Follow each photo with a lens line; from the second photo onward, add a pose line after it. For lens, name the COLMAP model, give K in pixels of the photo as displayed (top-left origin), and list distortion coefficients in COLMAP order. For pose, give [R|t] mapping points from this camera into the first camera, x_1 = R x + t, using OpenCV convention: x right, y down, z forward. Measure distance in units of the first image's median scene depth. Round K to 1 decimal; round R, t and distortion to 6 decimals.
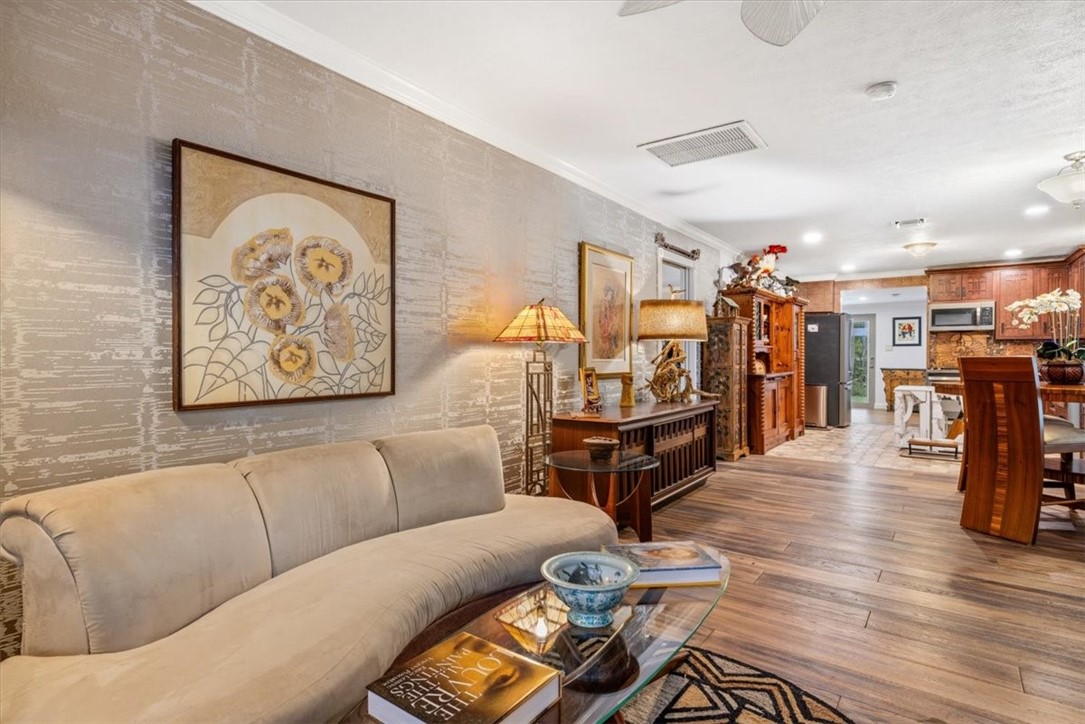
lens RADIAL K [[540.4, 0, 542.5], [0, 540.4, 362.0], [0, 0, 1]] dist [0.002765, 0.001422]
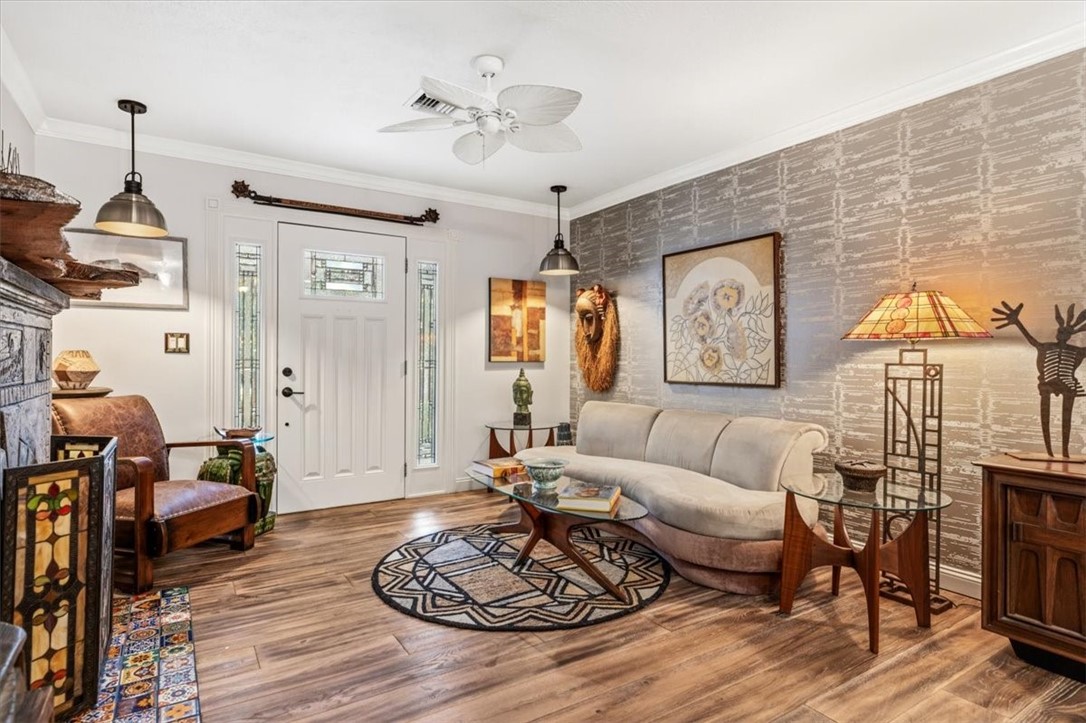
lens RADIAL K [[584.6, 0, 543.0], [0, 584.6, 361.5], [0, 0, 1]] dist [-0.001037, 0.000604]
pose [[-0.345000, 0.007518, -0.938573, 1.335675], [-0.010704, 0.999871, 0.011944, -0.011900], [0.938542, 0.014167, -0.344875, 1.087937]]
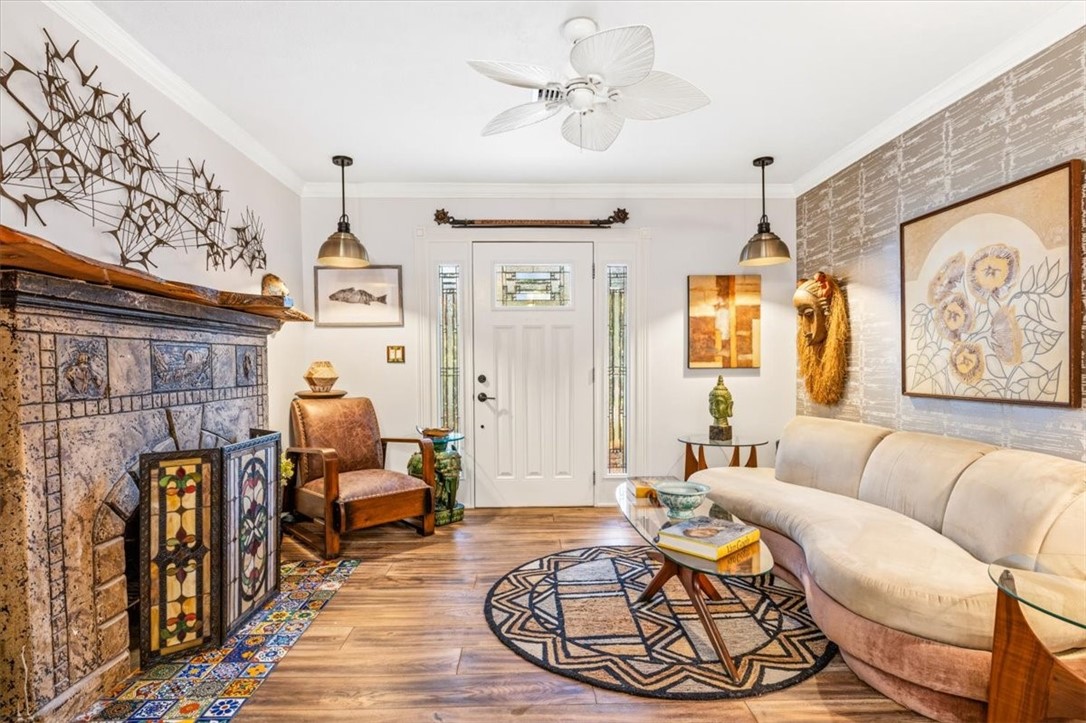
lens RADIAL K [[560.8, 0, 532.1], [0, 560.8, 381.2], [0, 0, 1]] dist [-0.001371, 0.000151]
pose [[-0.785504, 0.026373, -0.618295, 0.965880], [0.003240, 0.999253, 0.038506, -0.013812], [0.618849, 0.028243, -0.785002, 1.309158]]
